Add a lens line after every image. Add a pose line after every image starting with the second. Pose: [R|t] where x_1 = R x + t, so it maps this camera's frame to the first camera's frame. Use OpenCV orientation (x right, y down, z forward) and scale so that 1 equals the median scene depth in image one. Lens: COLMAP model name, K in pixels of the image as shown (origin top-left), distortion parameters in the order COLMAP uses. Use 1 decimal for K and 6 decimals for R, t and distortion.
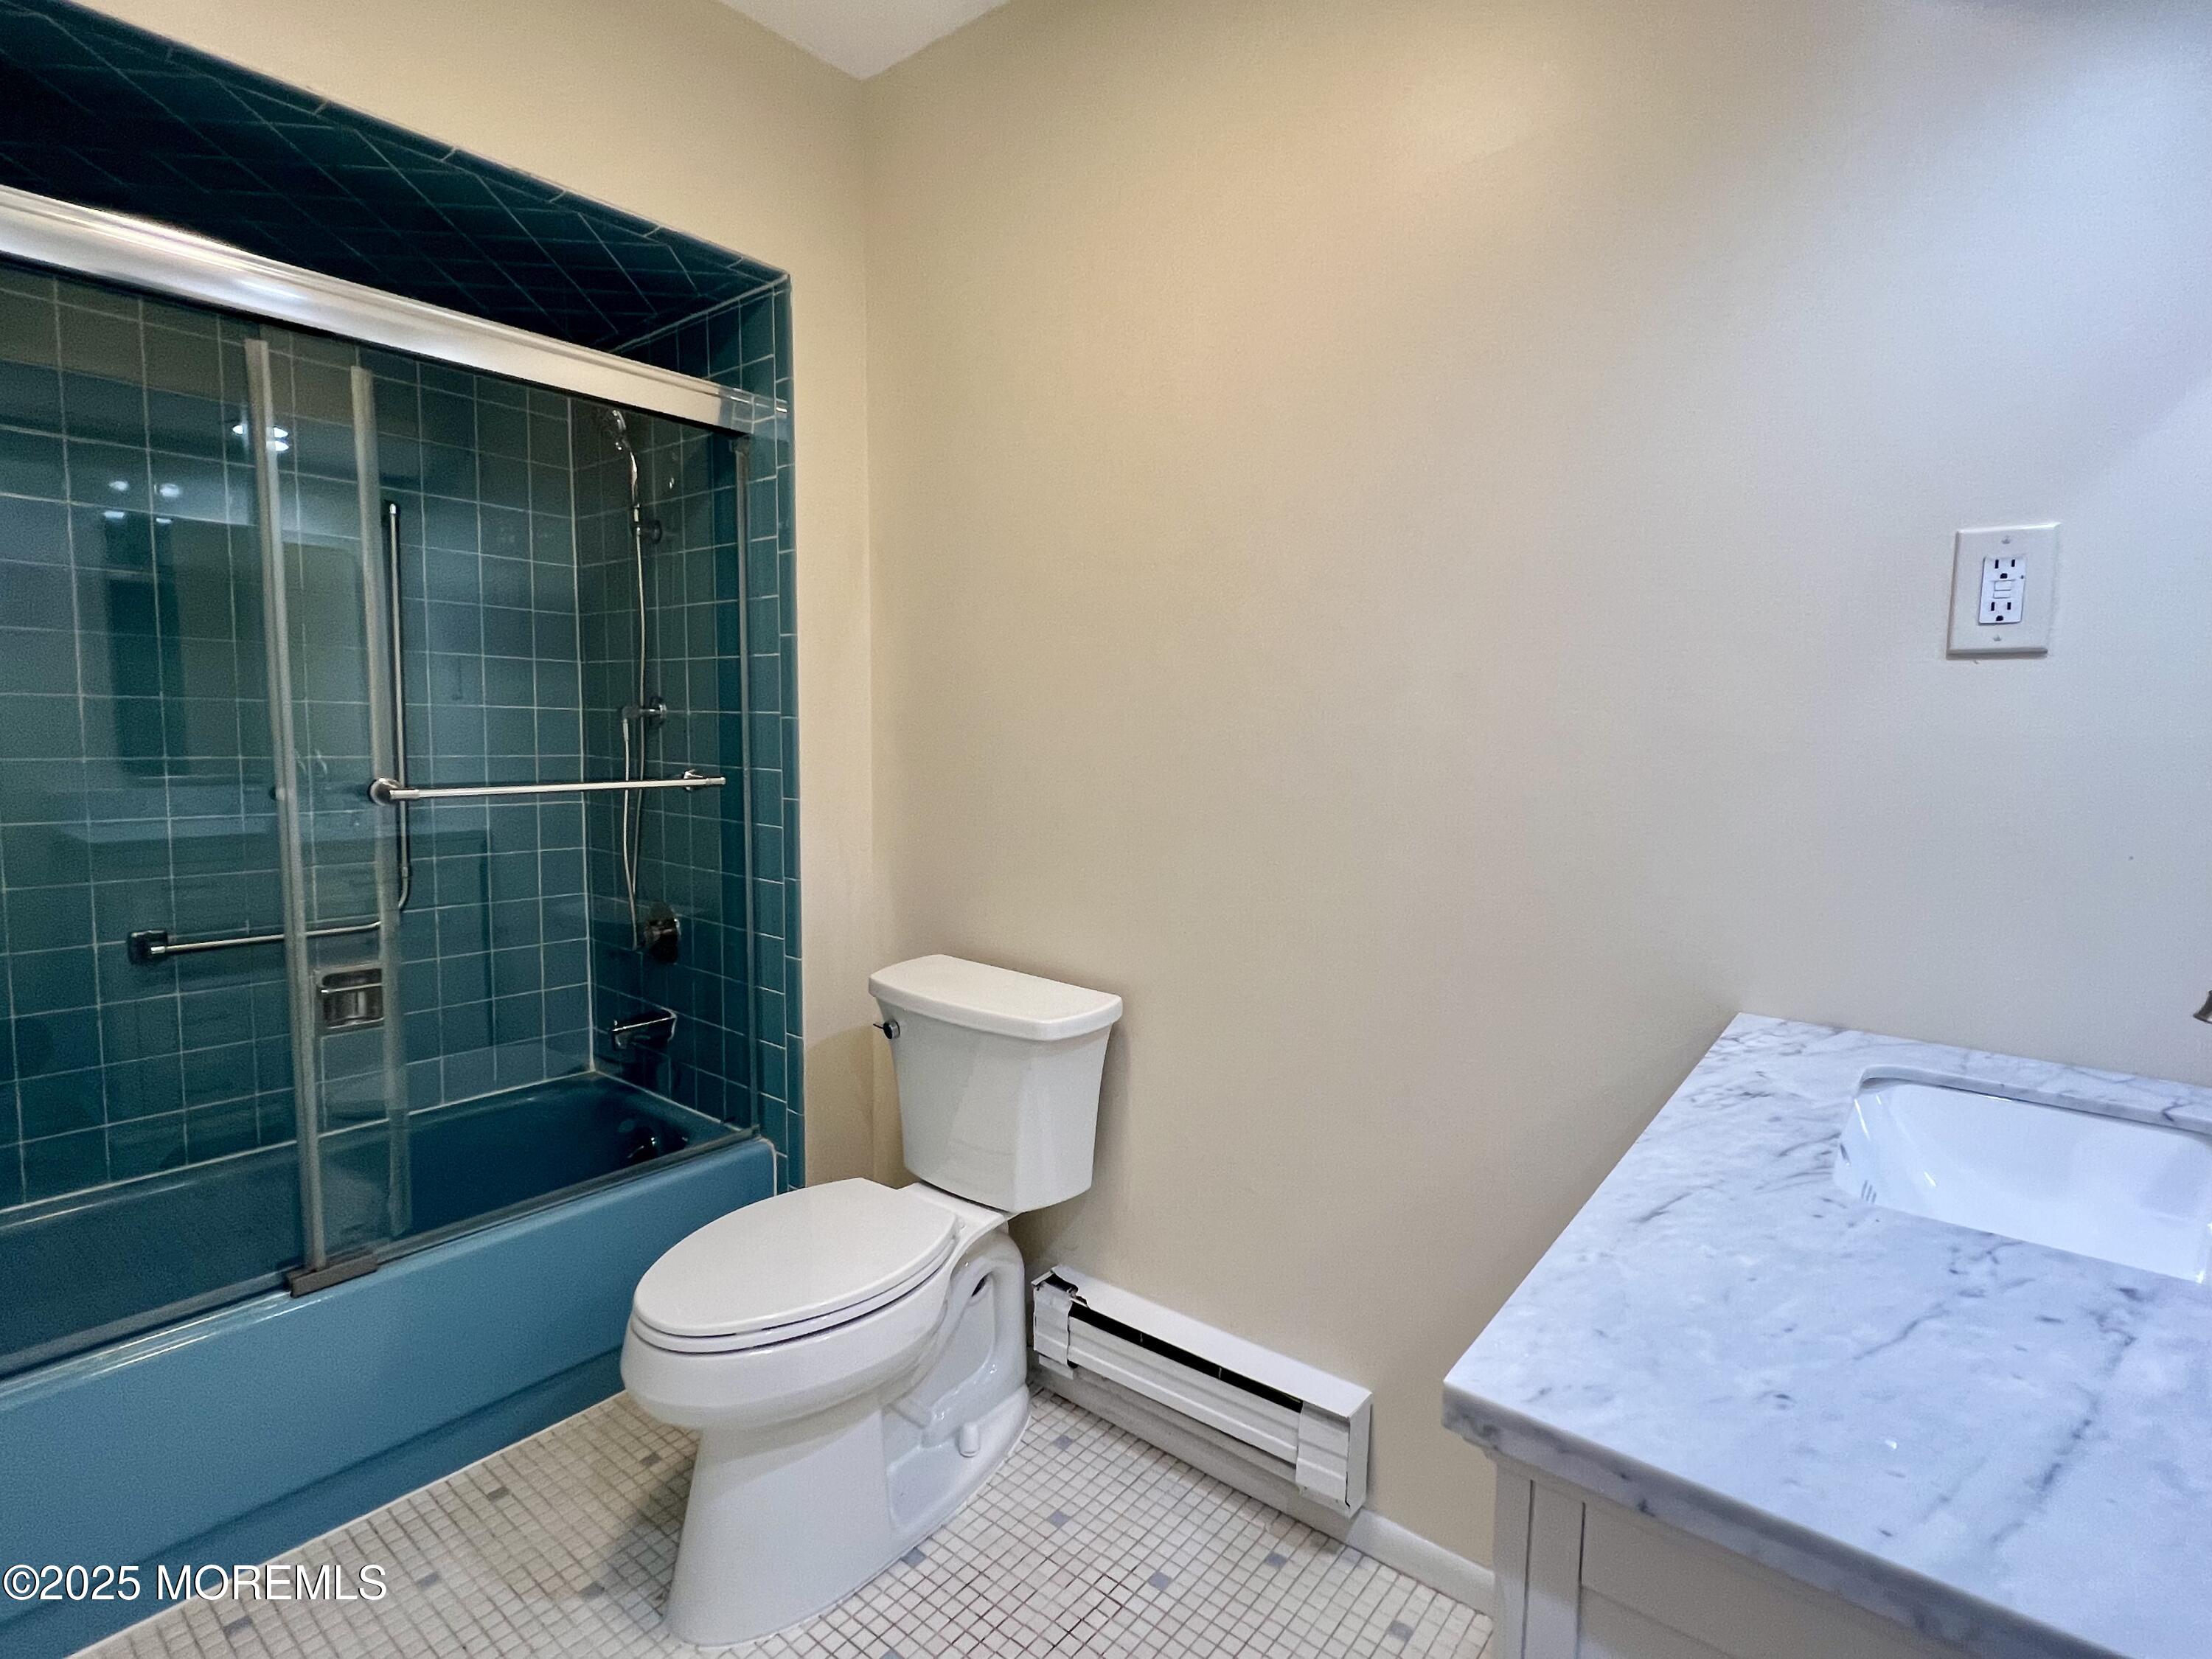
lens RADIAL K [[1086.6, 0, 1105.7], [0, 1086.6, 825.7], [0, 0, 1]] dist [0.001472, 0.000436]
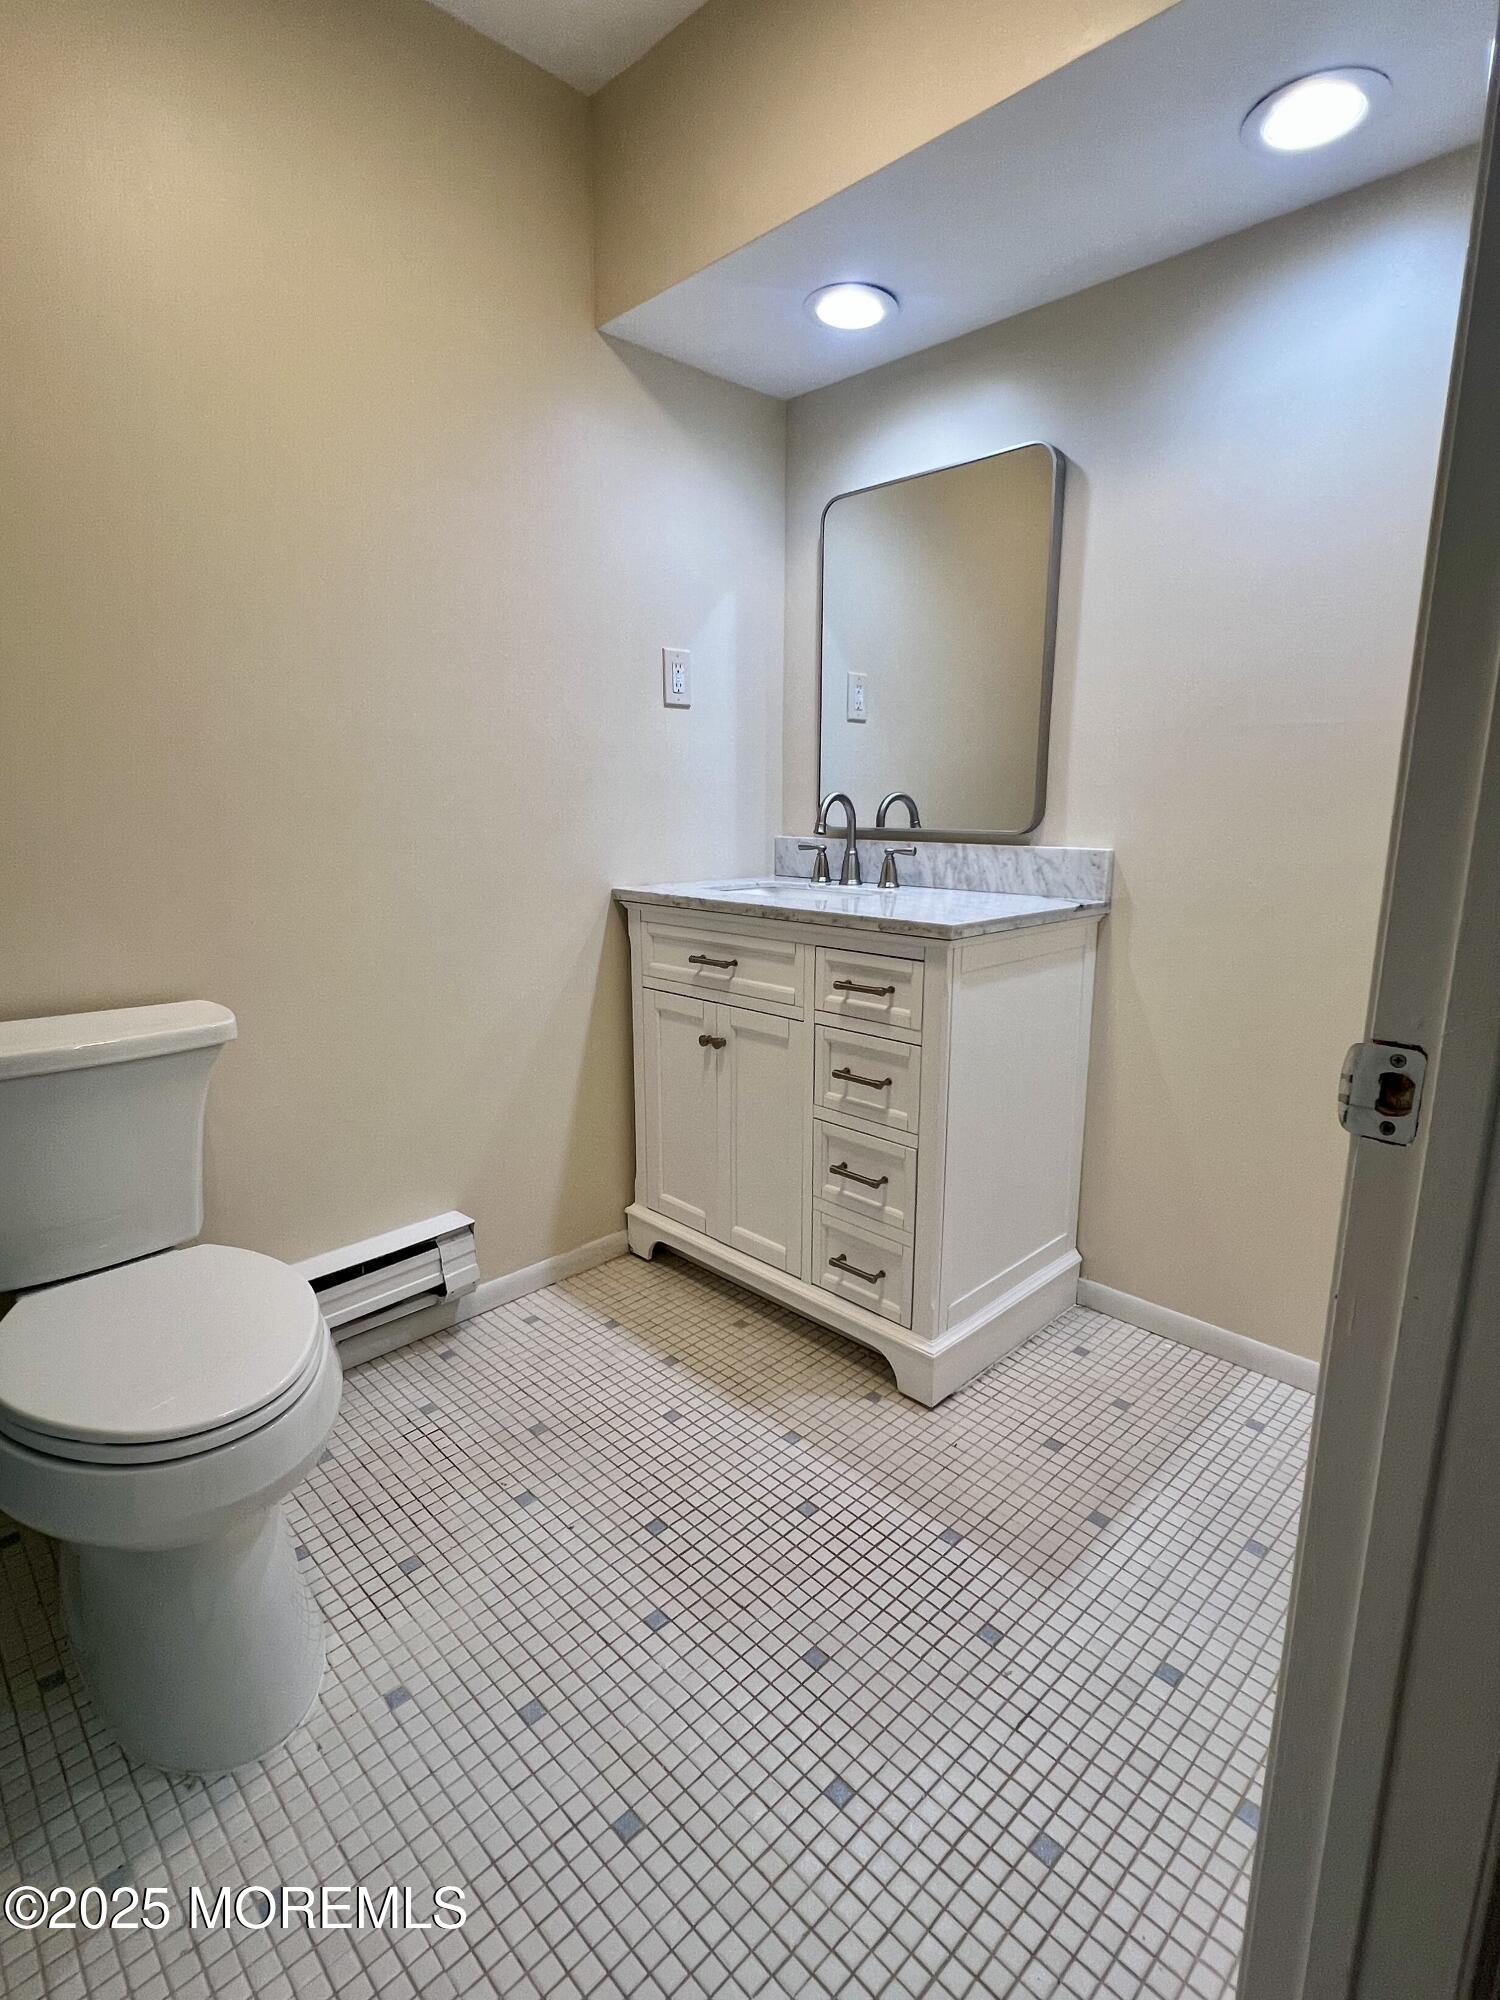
lens RADIAL K [[982.5, 0, 749.0], [0, 982.5, 1011.8], [0, 0, 1]] dist [0.001472, 0.000436]
pose [[0.114943, -0.220612, 0.968565, -0.925829], [0.093604, 0.973095, 0.210536, 0.031581], [-0.988952, 0.066462, 0.132500, 0.443750]]
